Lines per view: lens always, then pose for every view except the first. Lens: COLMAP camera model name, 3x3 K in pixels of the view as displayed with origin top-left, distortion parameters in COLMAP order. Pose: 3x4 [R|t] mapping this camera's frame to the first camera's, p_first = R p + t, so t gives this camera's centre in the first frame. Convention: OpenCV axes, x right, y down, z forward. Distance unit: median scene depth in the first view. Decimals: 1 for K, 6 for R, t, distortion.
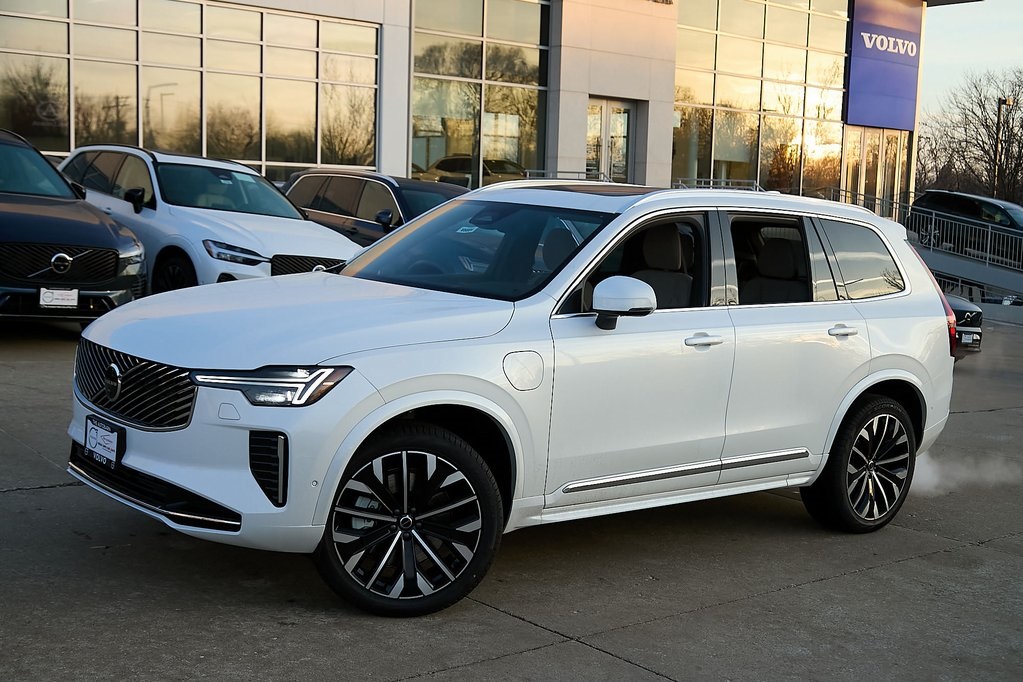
lens RADIAL K [[1359.4, 0, 507.6], [0, 1359.4, 346.7], [0, 0, 1]] dist [-0.011707, 0.000000]
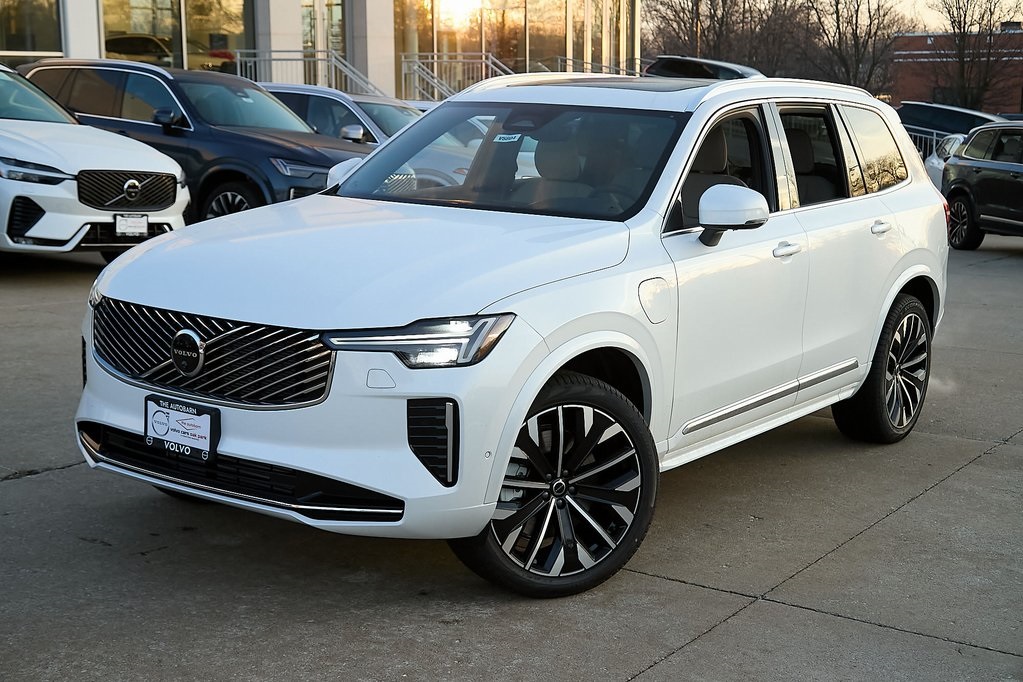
lens RADIAL K [[1519.7, 0, 517.0], [0, 1519.7, 337.8], [0, 0, 1]] dist [-0.009140, 0.000000]
pose [[0.966359, -0.079526, 0.244592, -0.321854], [0.063494, 0.995327, 0.072757, -0.035943], [-0.249235, -0.054780, 0.966892, 0.081144]]
